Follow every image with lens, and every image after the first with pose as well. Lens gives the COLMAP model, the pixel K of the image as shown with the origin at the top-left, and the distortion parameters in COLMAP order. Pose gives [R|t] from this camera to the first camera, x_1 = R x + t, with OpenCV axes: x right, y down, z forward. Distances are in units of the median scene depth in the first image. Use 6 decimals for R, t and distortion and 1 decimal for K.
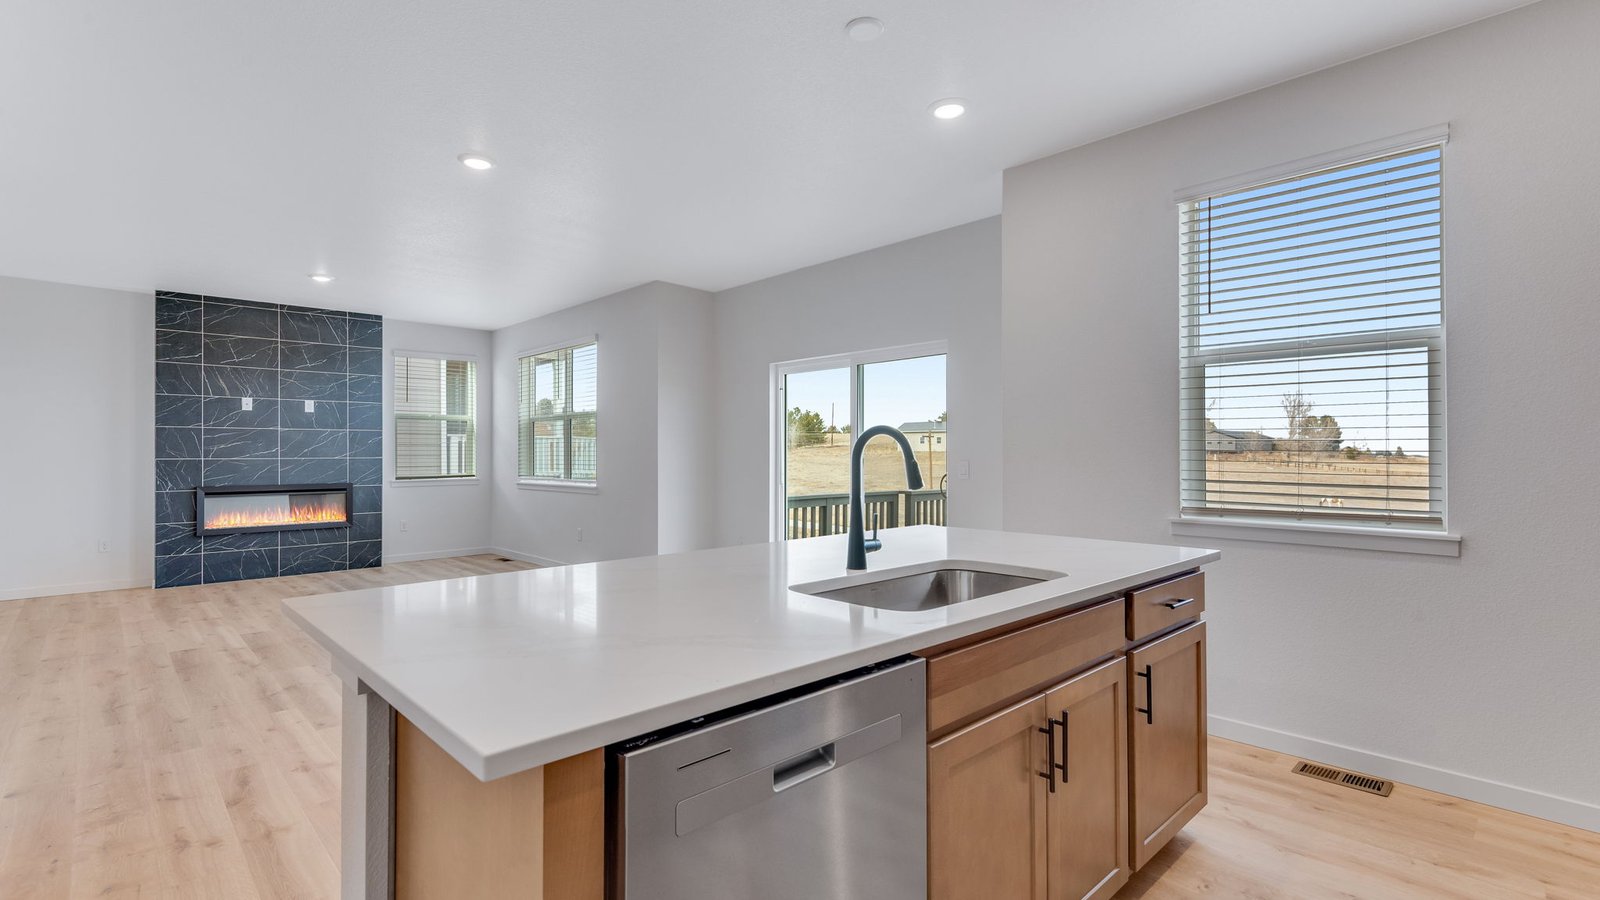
lens RADIAL K [[716.6, 0, 775.0], [0, 716.6, 448.2], [0, 0, 1]] dist [-0.014575, 0.000016]
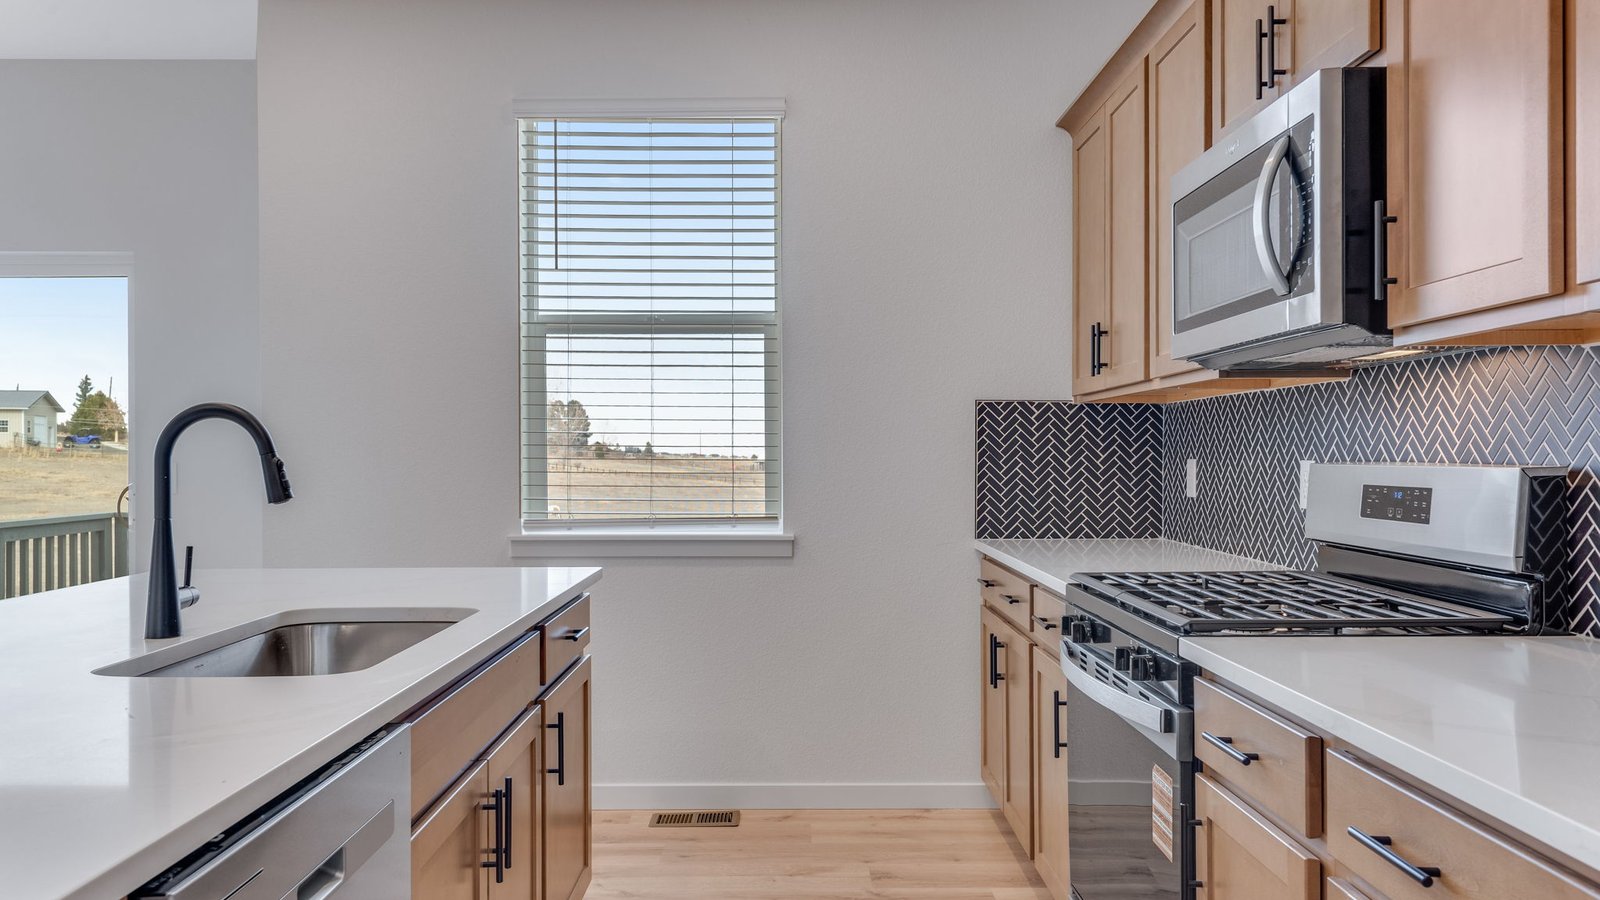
lens RADIAL K [[1178.4, 0, 769.8], [0, 1178.4, 453.9], [0, 0, 1]] dist [0.003294, -0.001384]
pose [[0.673020, -0.004747, 0.739609, -0.224667], [-0.001939, 0.999965, 0.008182, 0.001365], [-0.739622, -0.006941, 0.672987, -0.049488]]
